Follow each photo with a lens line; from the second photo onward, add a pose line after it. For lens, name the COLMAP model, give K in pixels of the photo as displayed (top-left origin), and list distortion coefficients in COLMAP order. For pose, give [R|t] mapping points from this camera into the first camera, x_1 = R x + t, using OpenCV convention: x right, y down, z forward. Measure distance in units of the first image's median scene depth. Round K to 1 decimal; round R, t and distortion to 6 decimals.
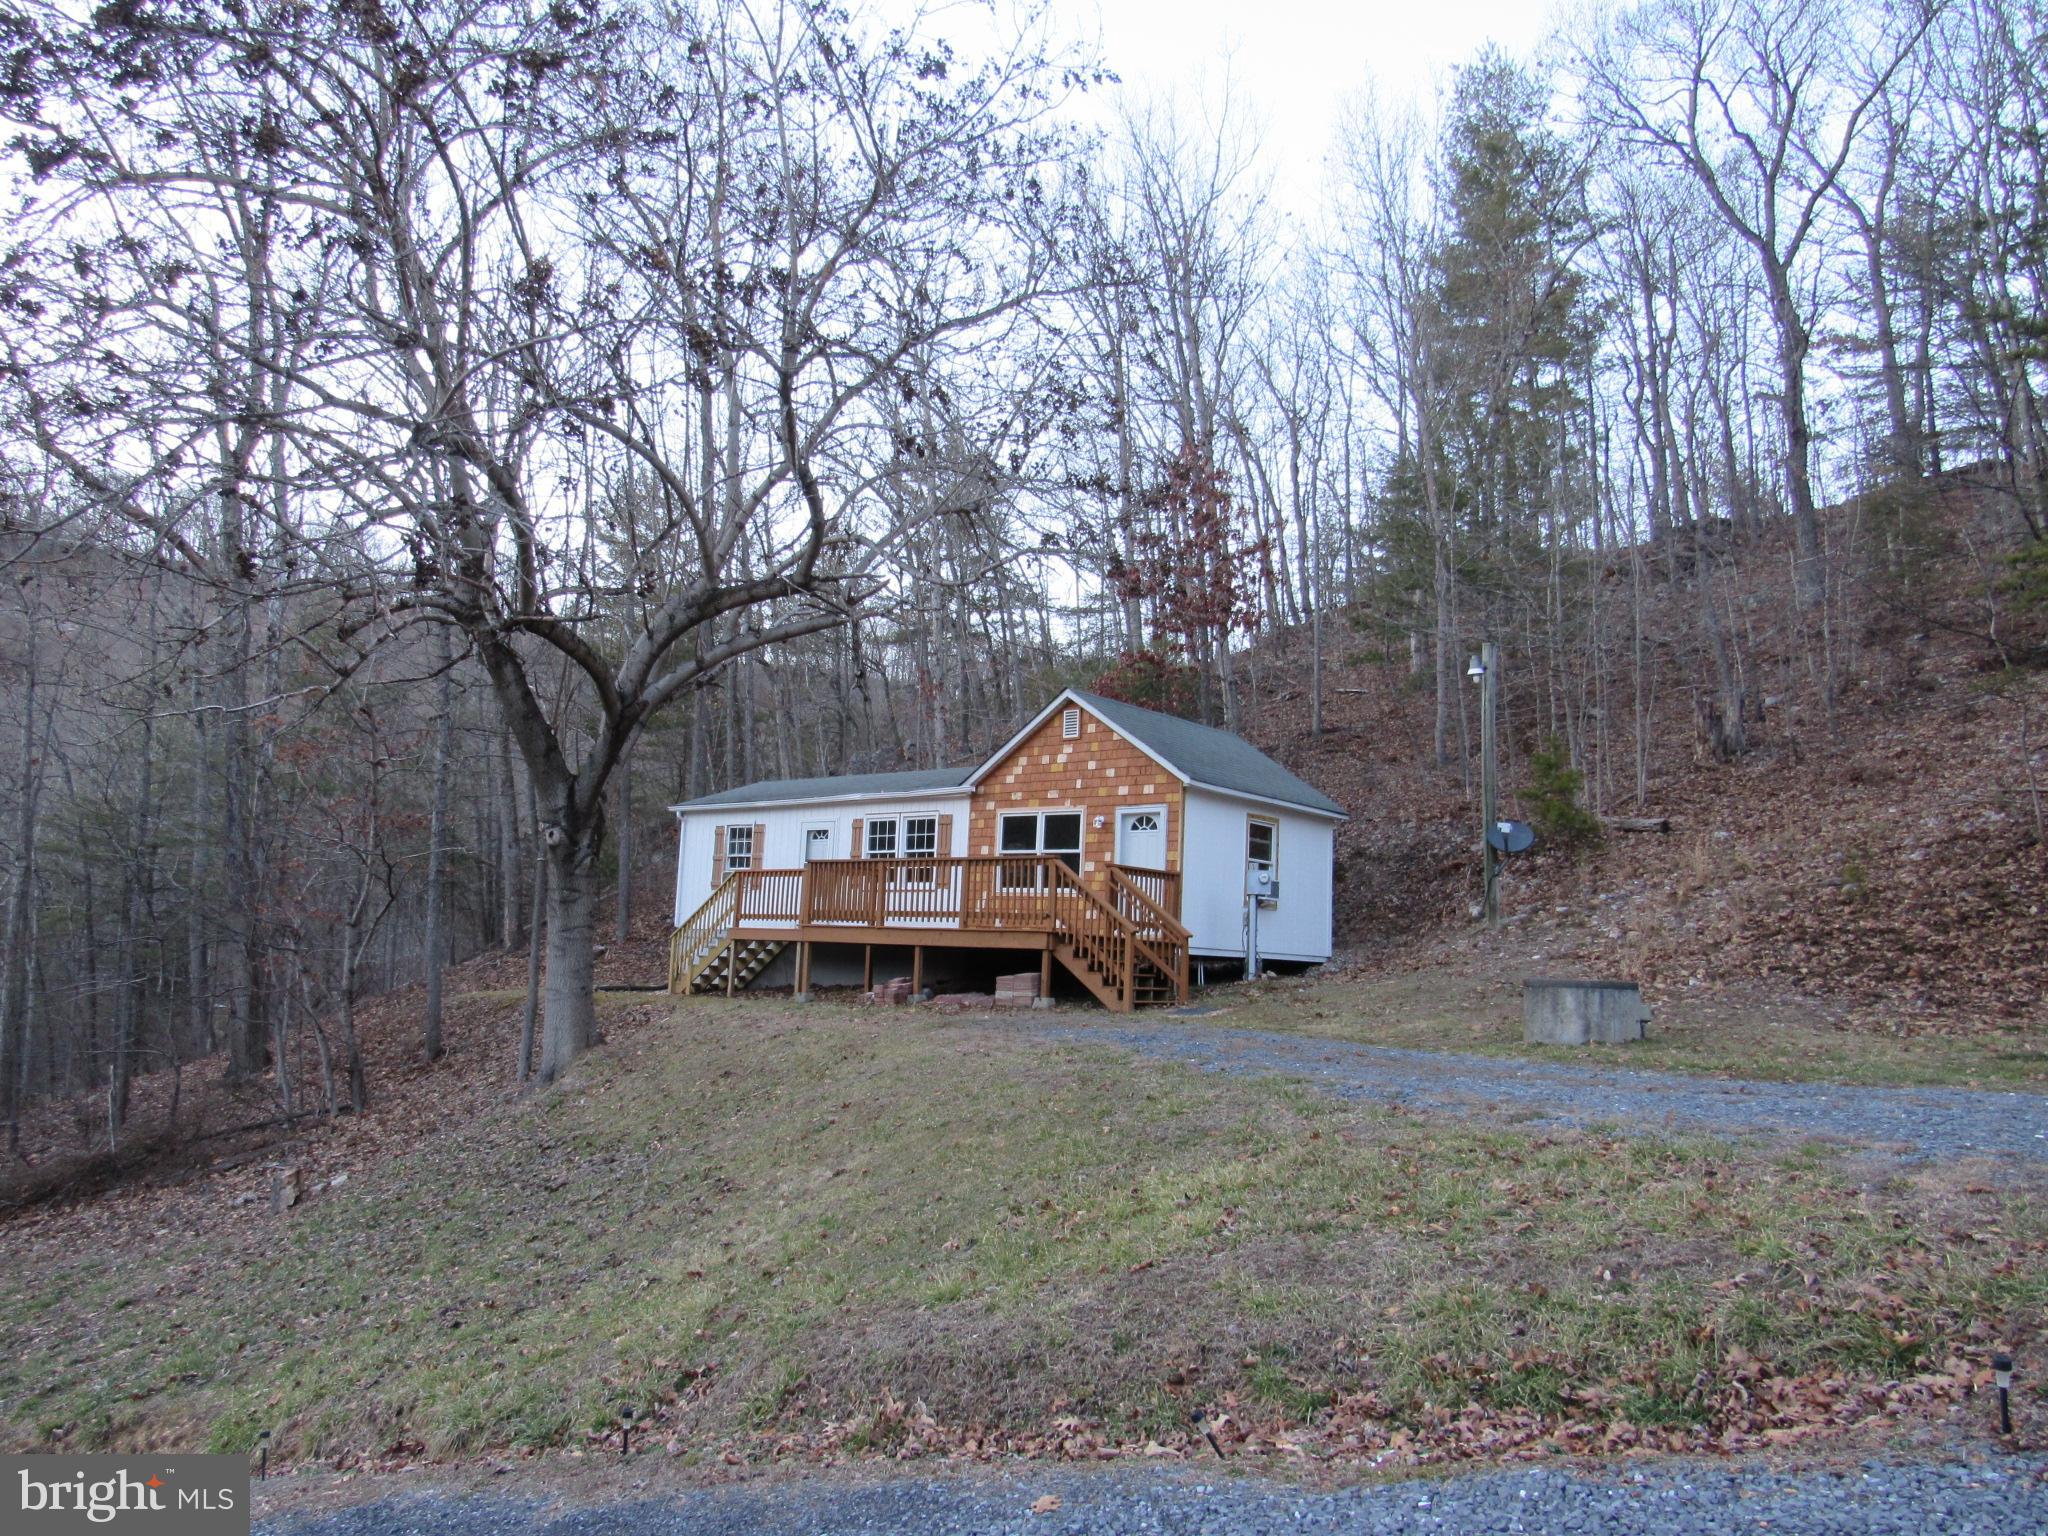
lens RADIAL K [[1469.4, 0, 1032.8], [0, 1469.4, 775.9], [0, 0, 1]] dist [-0.031968, 0.019163]
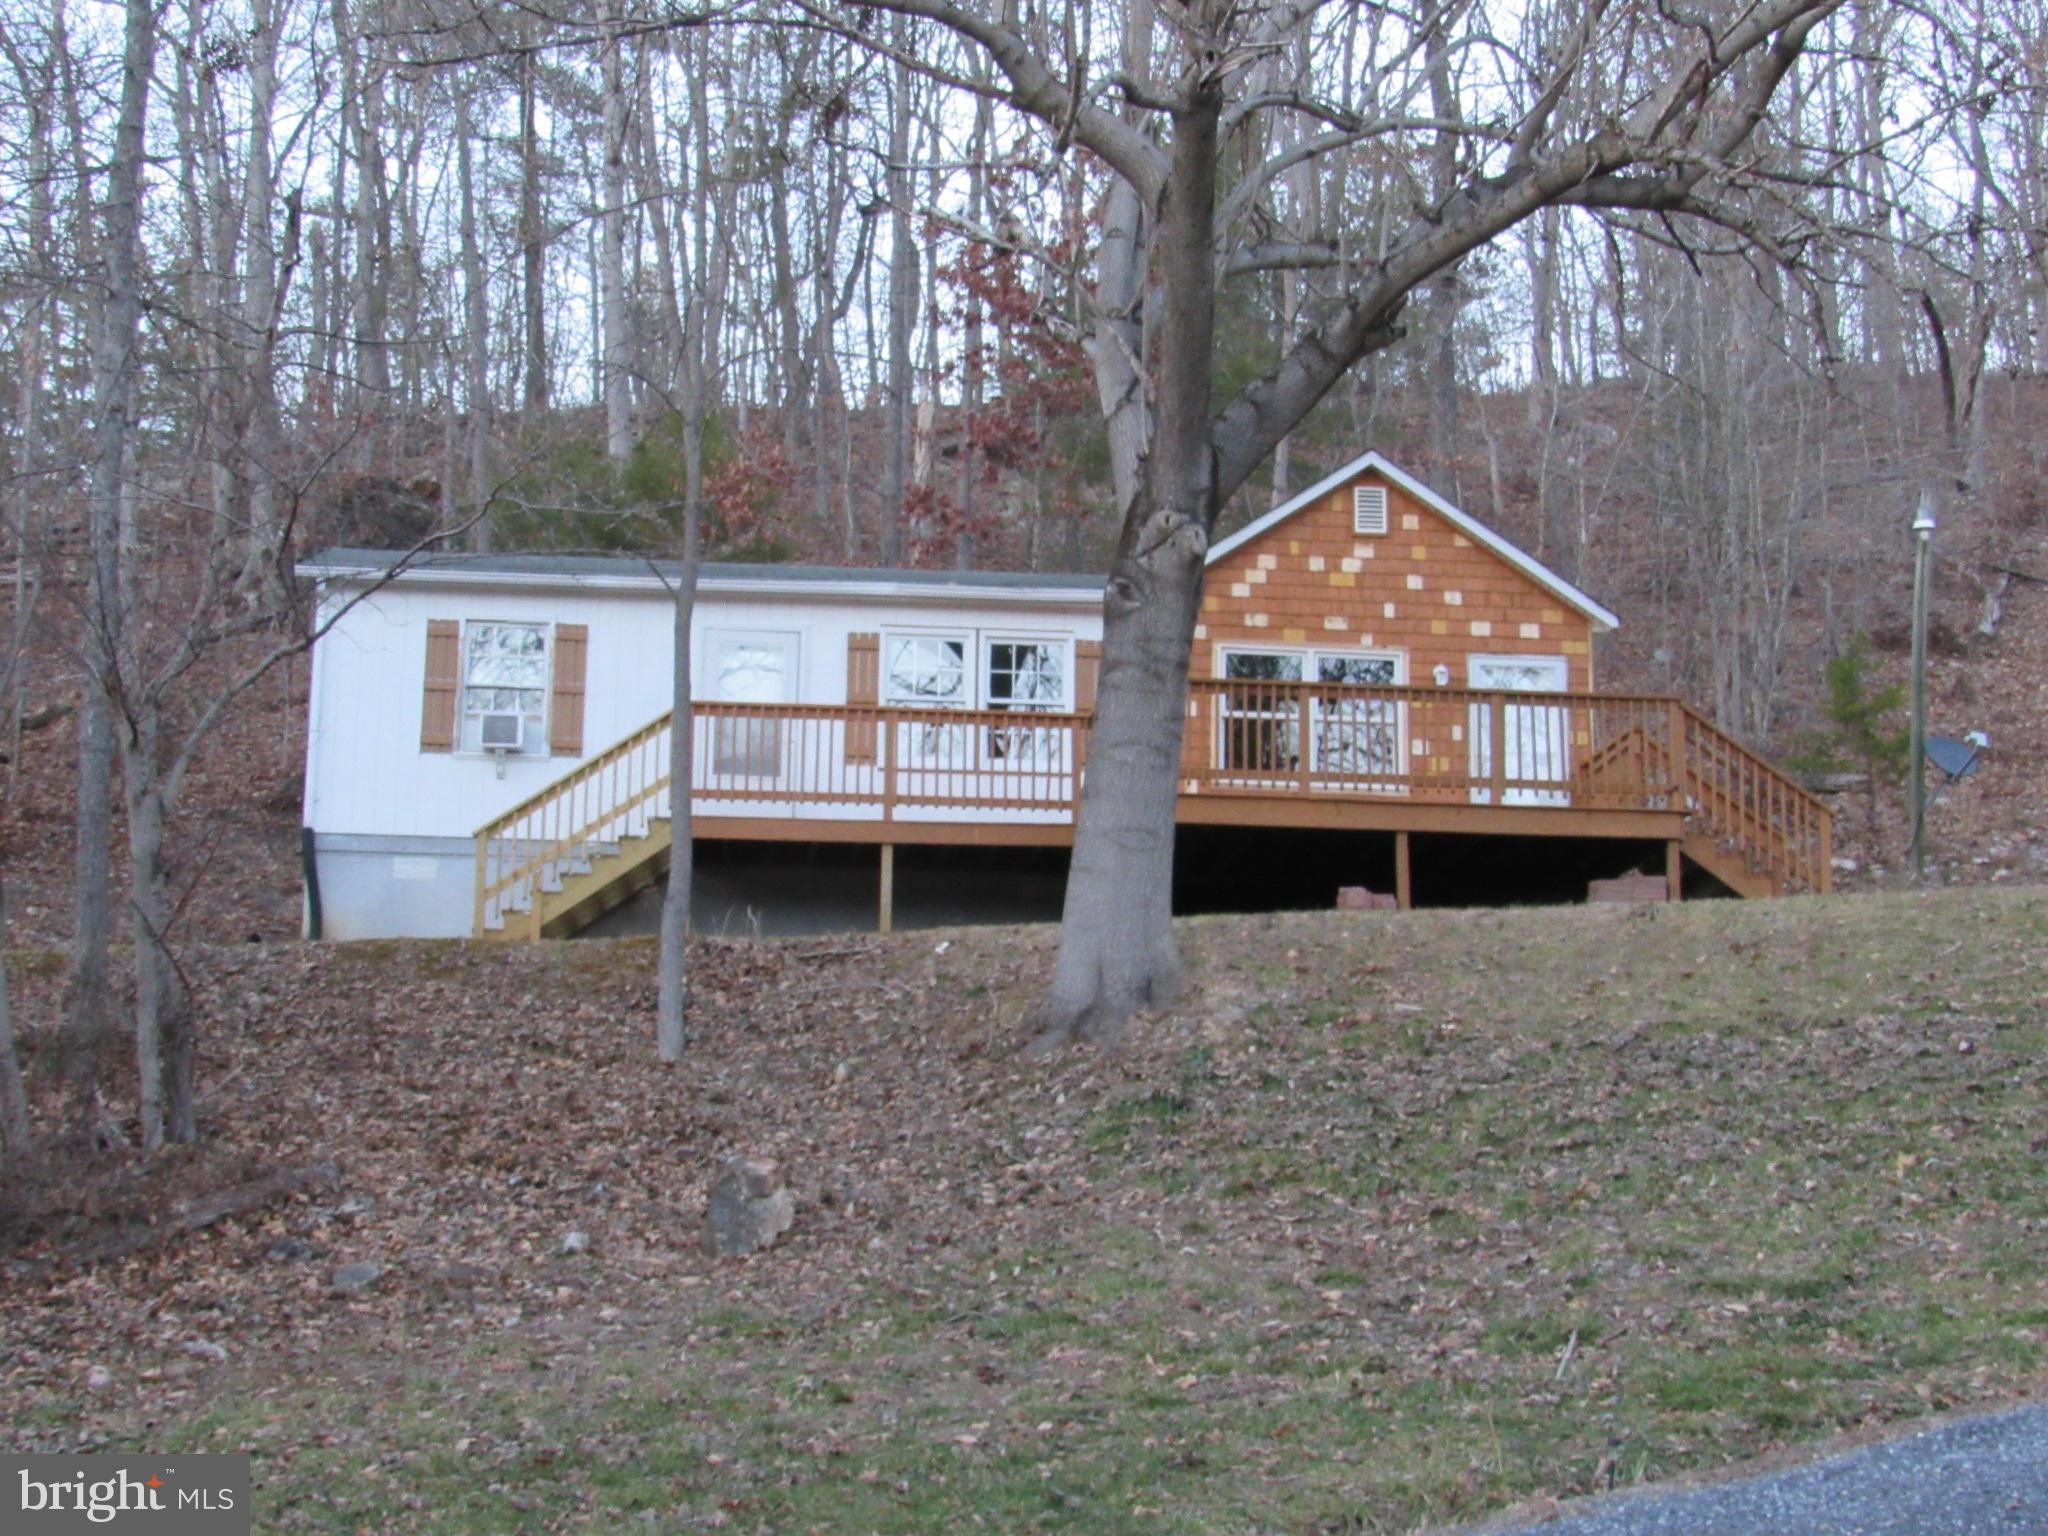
lens RADIAL K [[3202.2, 0, 1033.4], [0, 3202.2, 763.9], [0, 0, 1]] dist [-0.090517, 0.000000]
pose [[0.711023, 0.108843, 0.694694, -0.958500], [-0.075883, 0.994055, -0.078078, 0.178083], [-0.699063, 0.002800, 0.715055, 0.167066]]
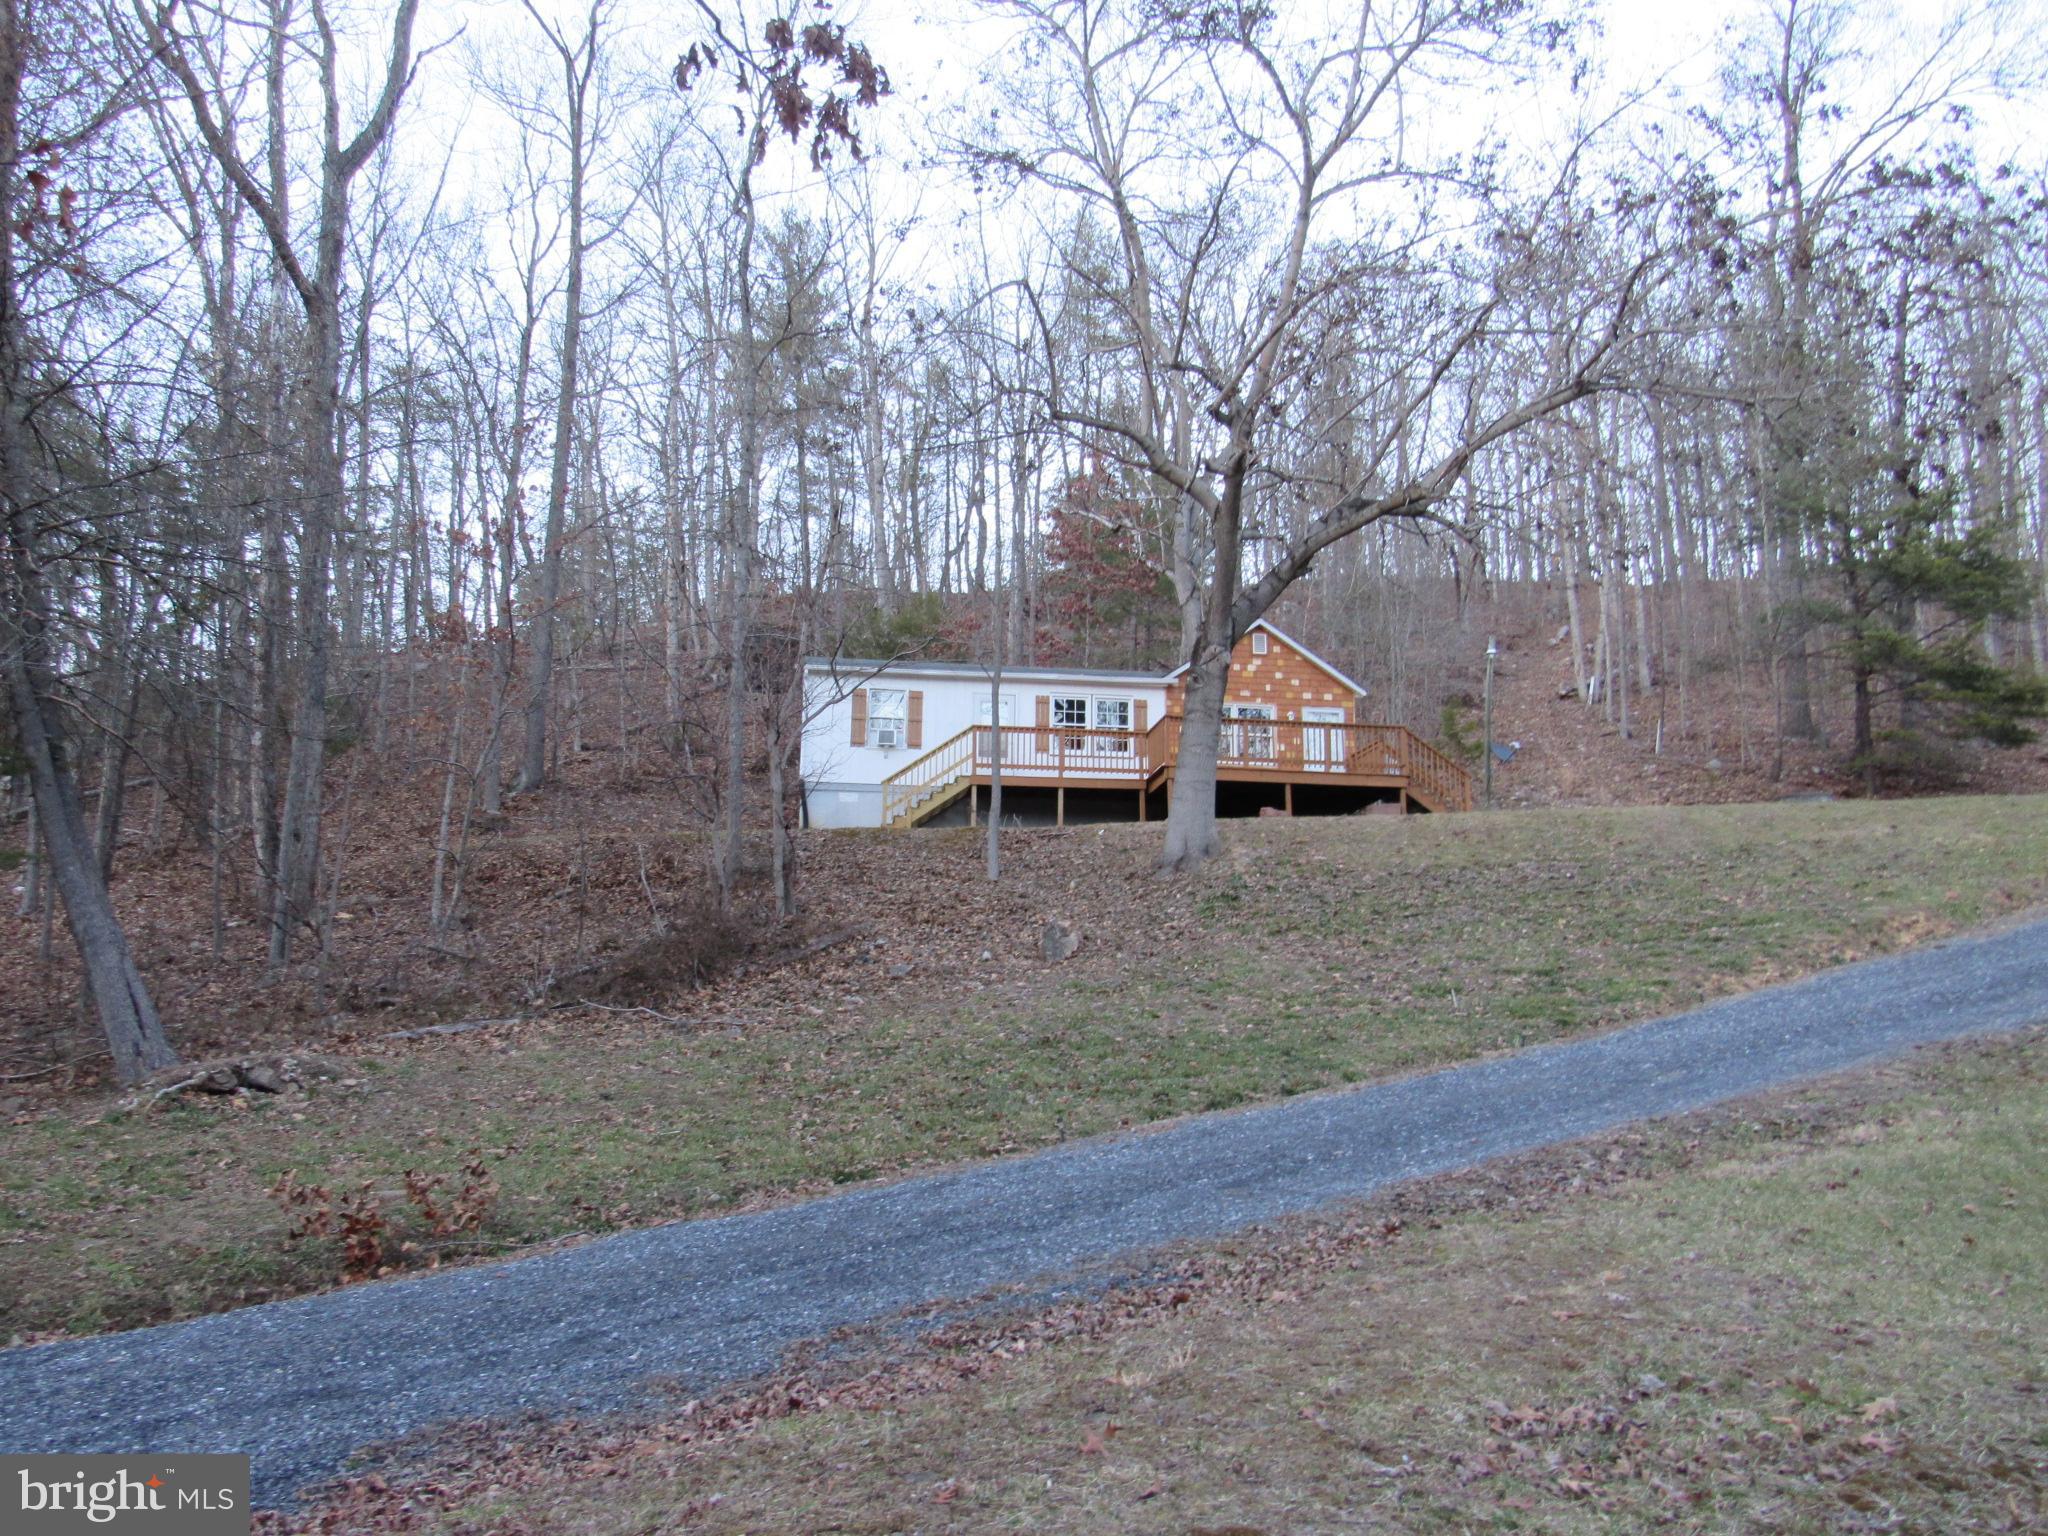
lens RADIAL K [[1469.4, 0, 1016.2], [0, 1469.4, 759.1], [0, 0, 1]] dist [-0.031968, 0.019163]
pose [[0.690977, 0.110017, 0.714456, -1.096407], [-0.079616, 0.993920, -0.076052, 0.193543], [-0.718479, -0.004332, 0.695535, 0.207475]]
